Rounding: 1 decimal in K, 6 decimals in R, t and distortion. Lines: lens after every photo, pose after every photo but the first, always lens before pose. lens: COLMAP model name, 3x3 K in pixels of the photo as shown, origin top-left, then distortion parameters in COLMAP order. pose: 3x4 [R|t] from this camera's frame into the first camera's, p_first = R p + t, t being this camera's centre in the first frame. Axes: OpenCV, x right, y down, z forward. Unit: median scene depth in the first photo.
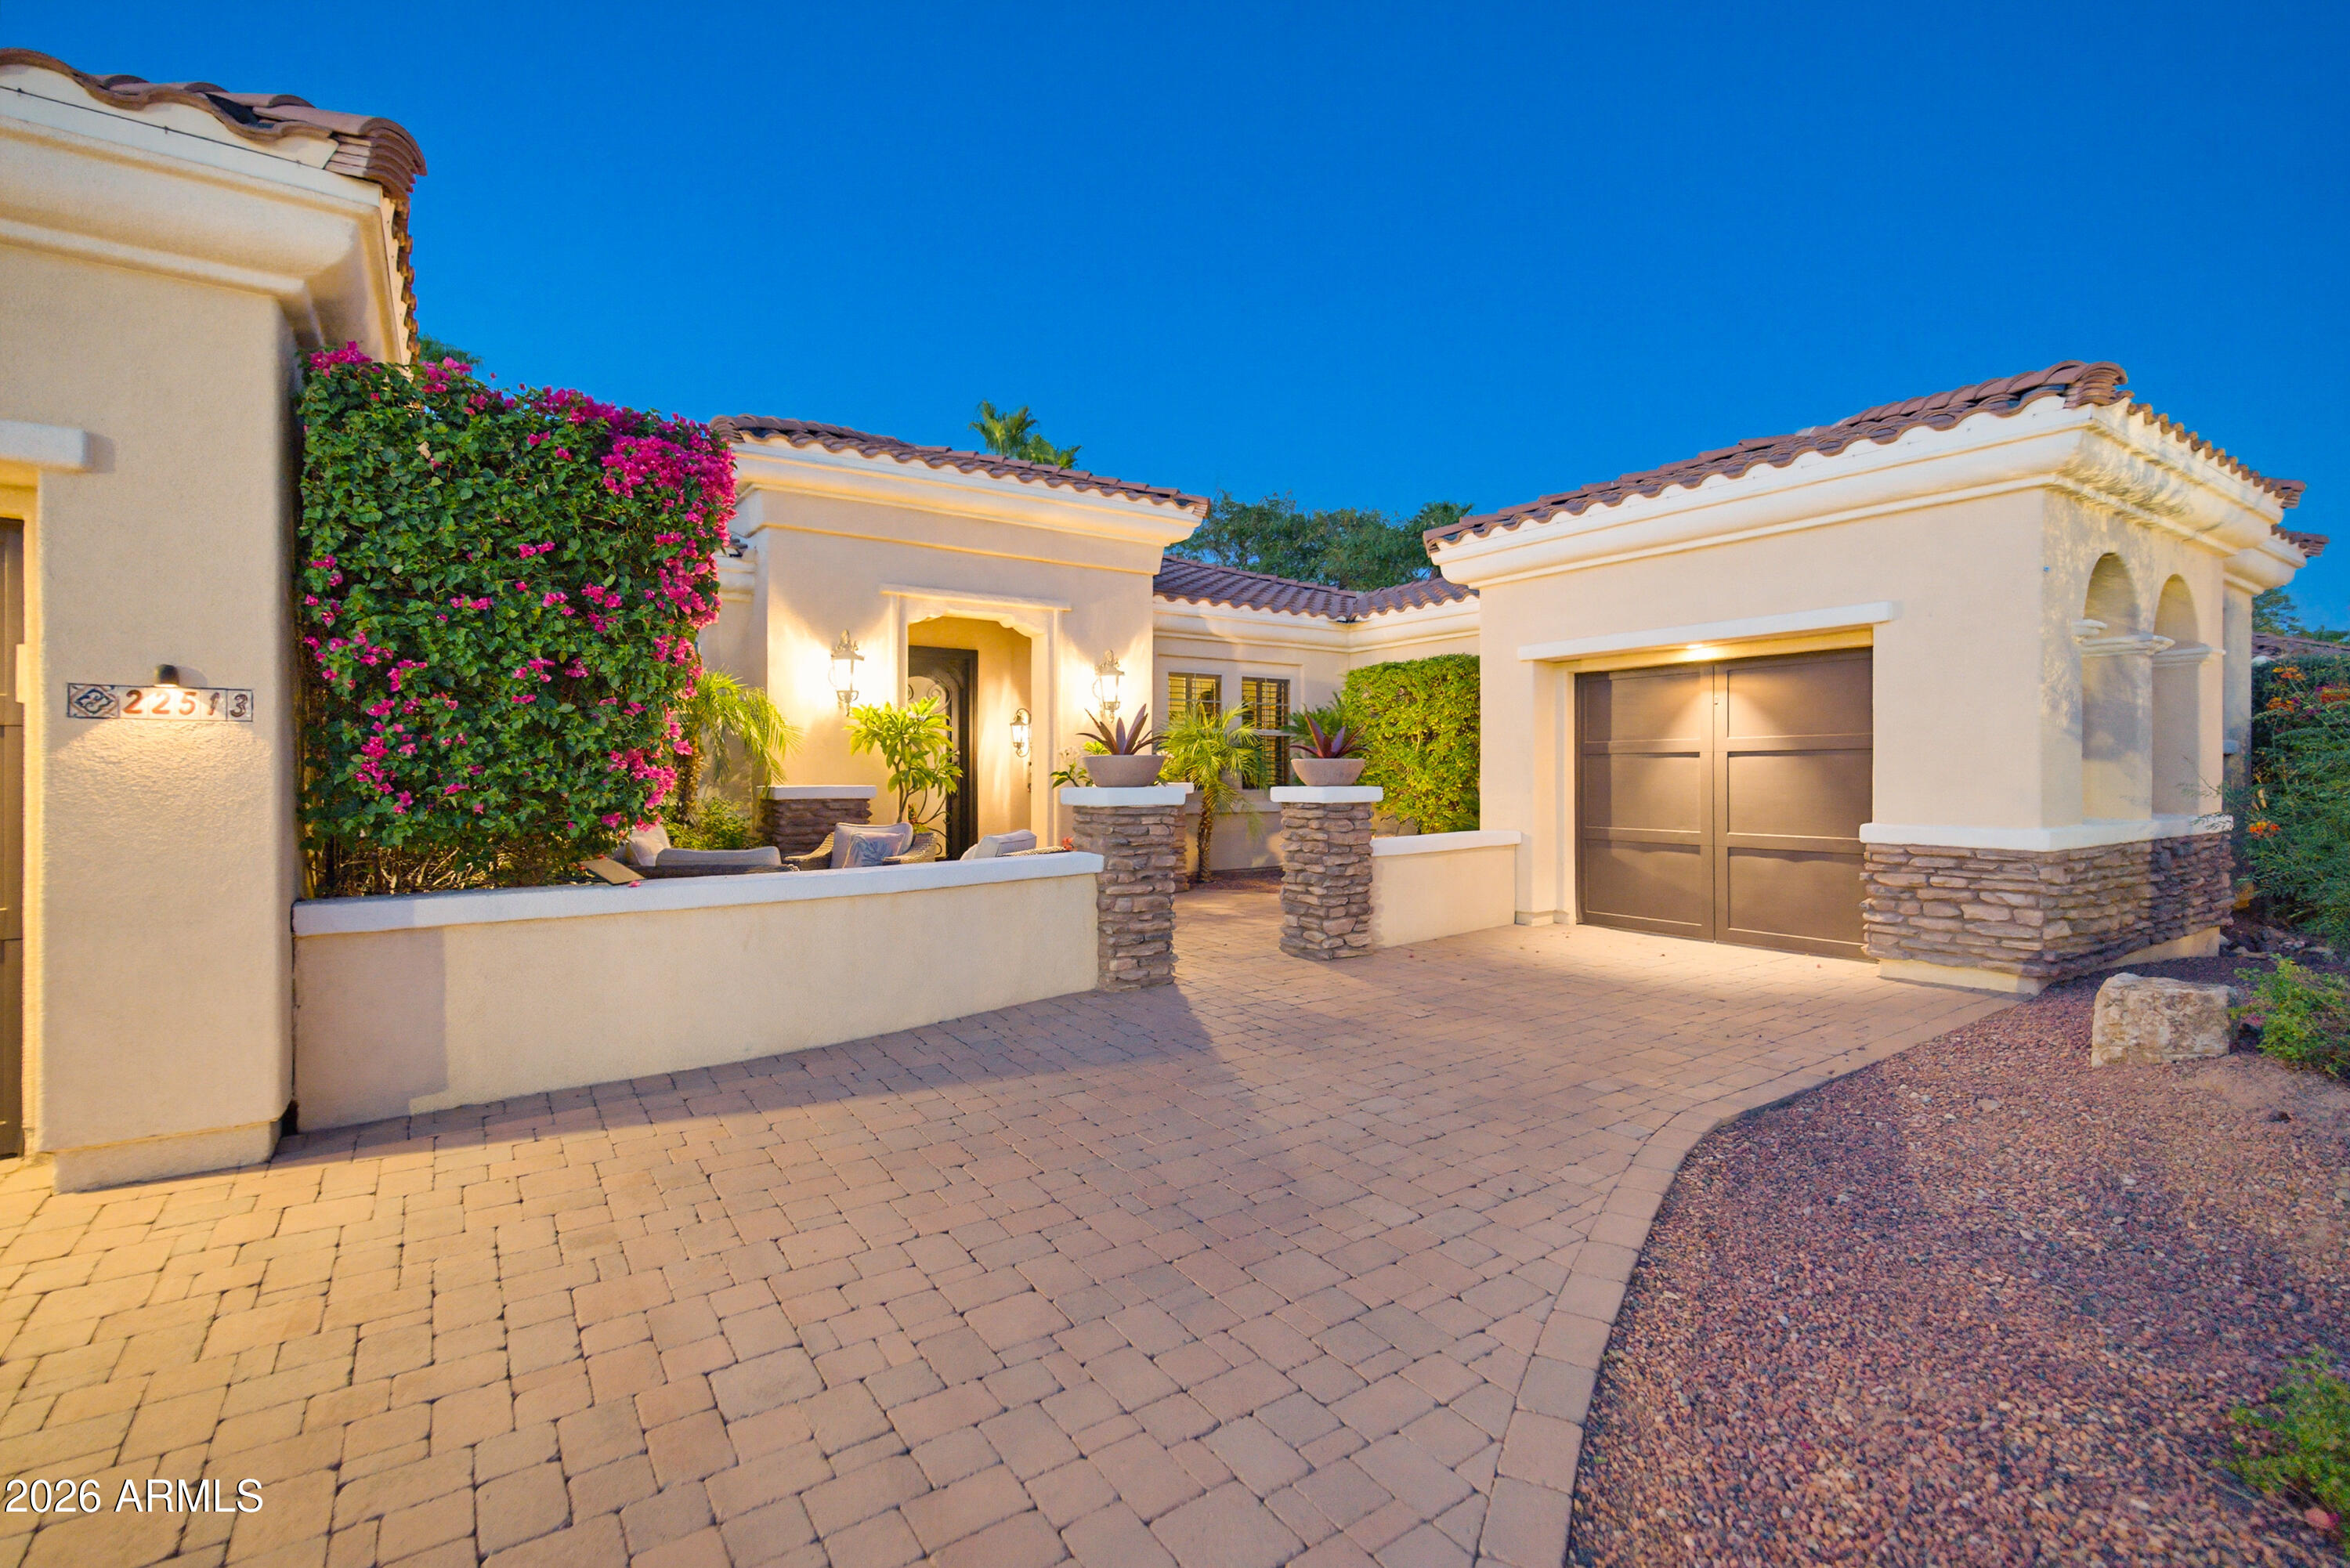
lens RADIAL K [[1072.8, 0, 1186.2], [0, 1072.8, 772.0], [0, 0, 1]] dist [0.004258, 0.002124]
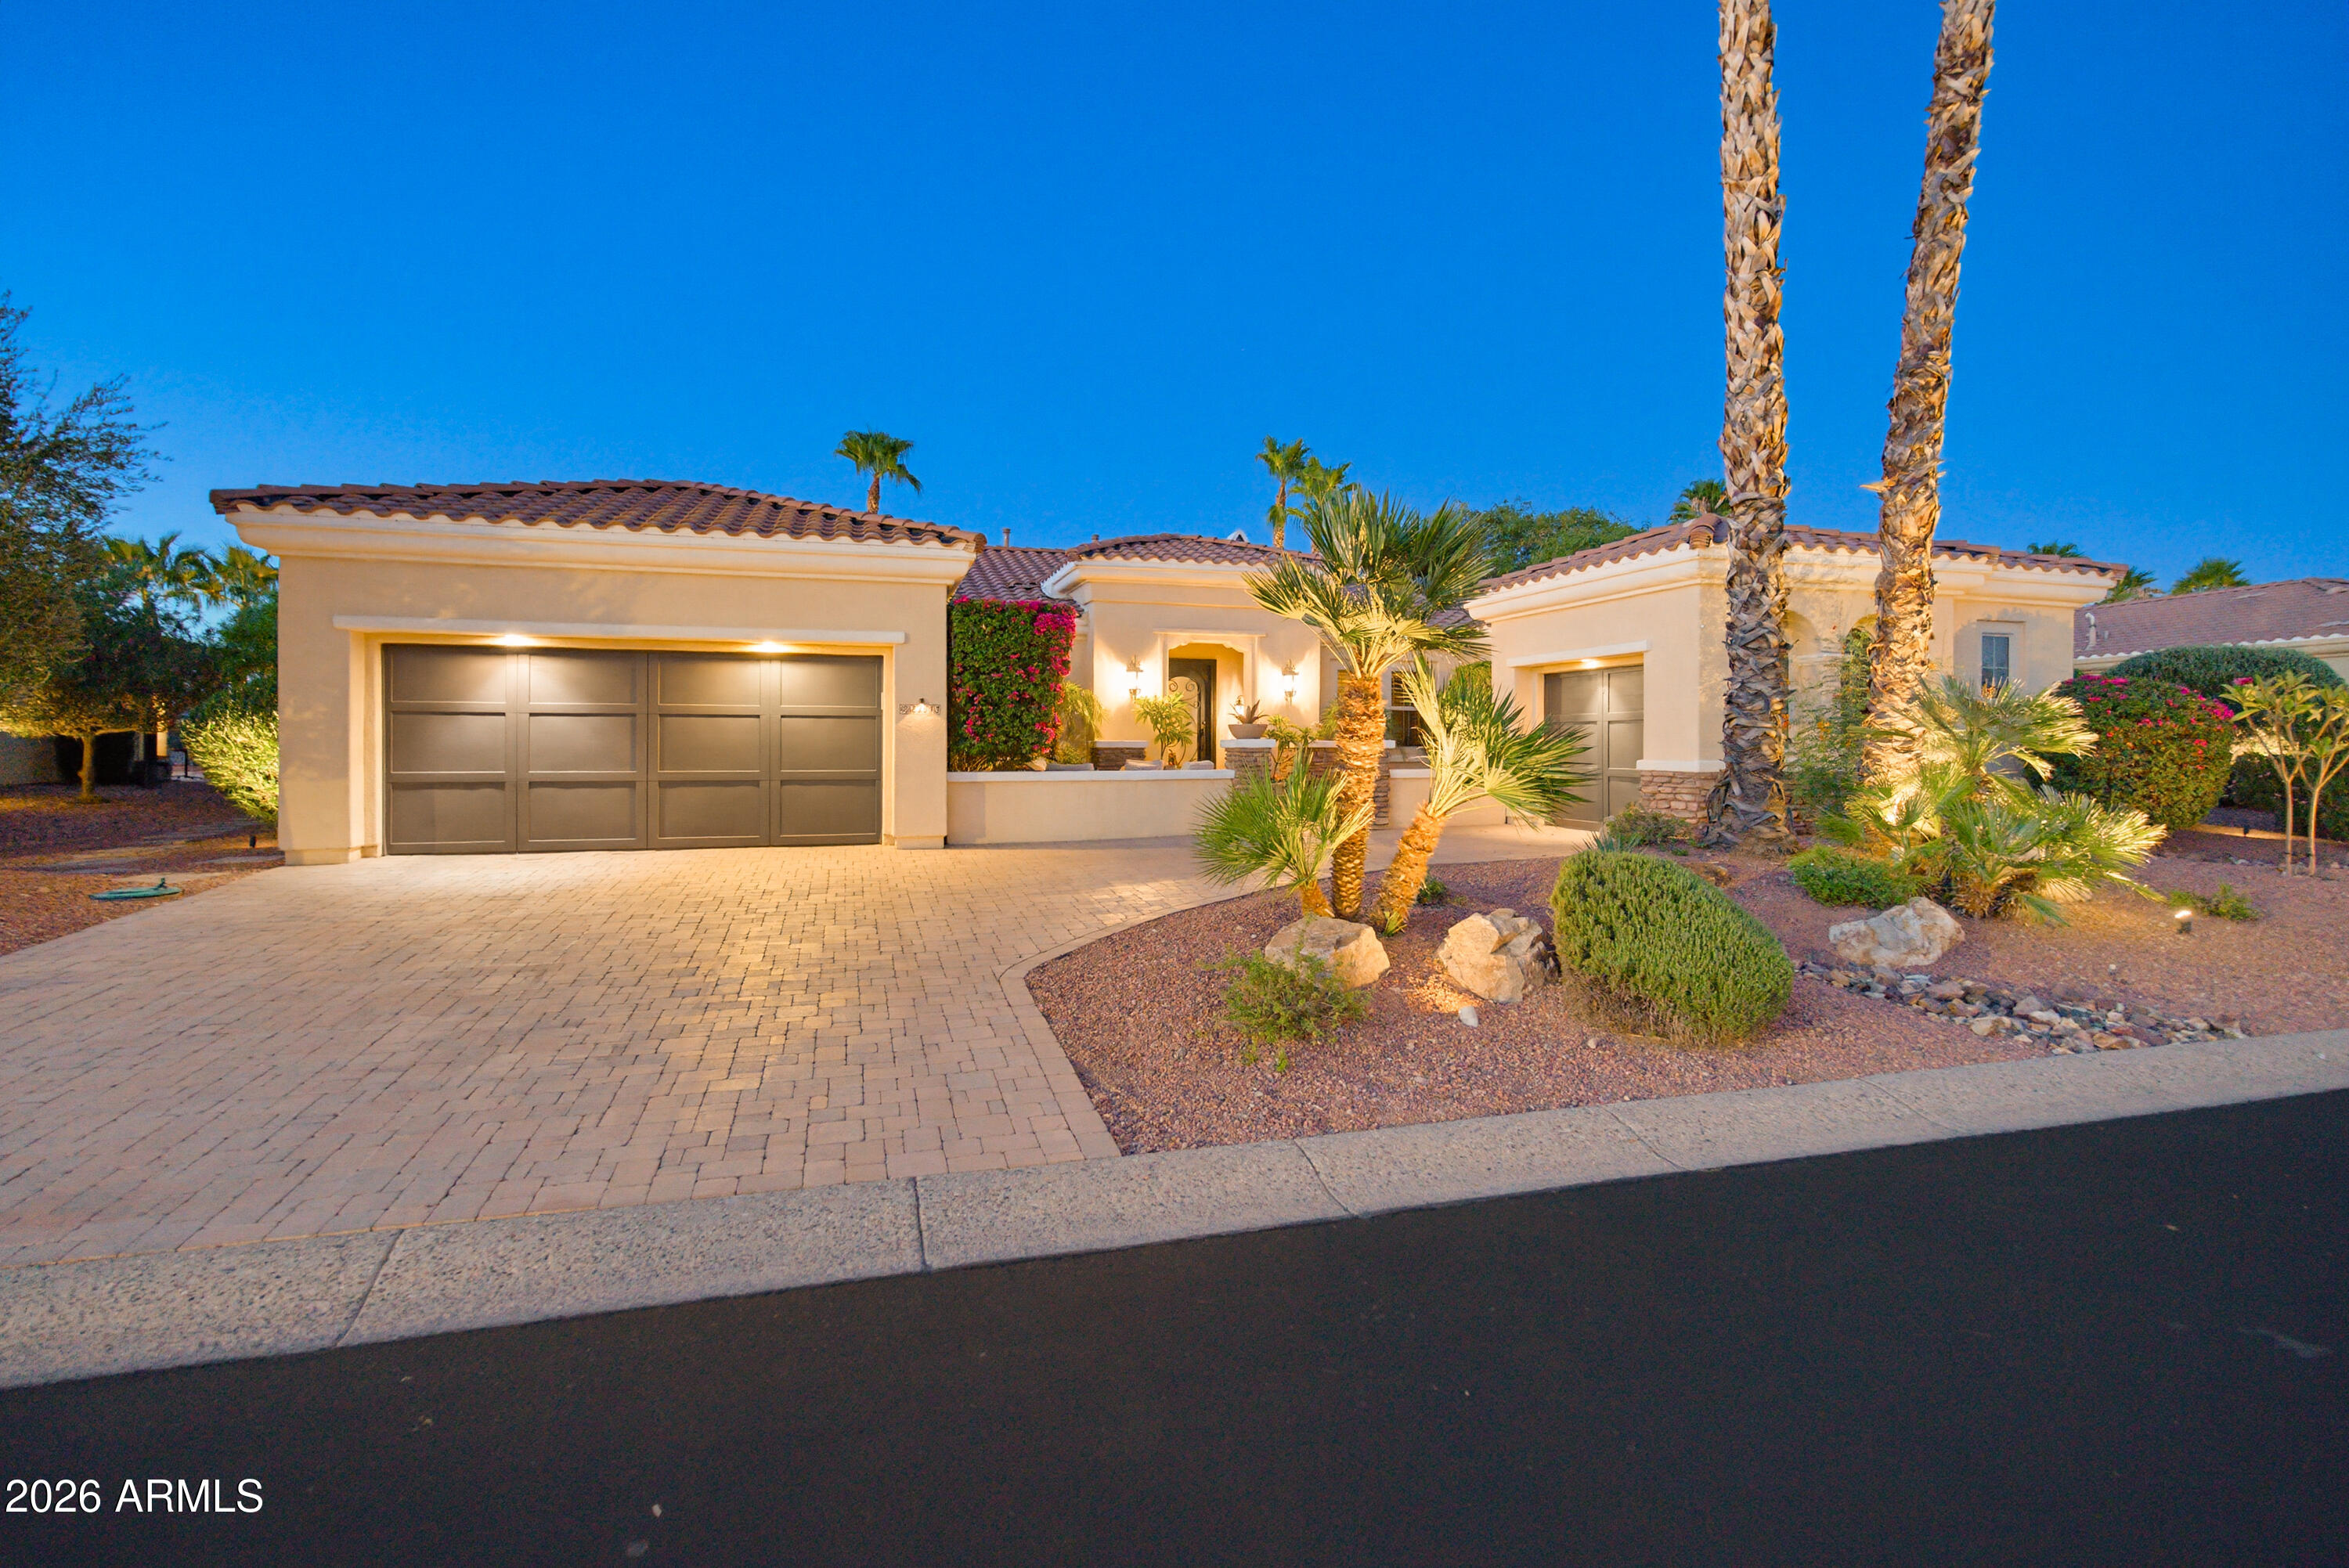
lens RADIAL K [[1072.3, 0, 1173.2], [0, 1072.3, 770.0], [0, 0, 1]] dist [0.004258, 0.002124]
pose [[0.951544, 0.010205, -0.307344, 0.345638], [-0.002151, 0.999646, 0.026534, 0.014541], [0.307506, -0.024588, 0.951228, -0.802443]]
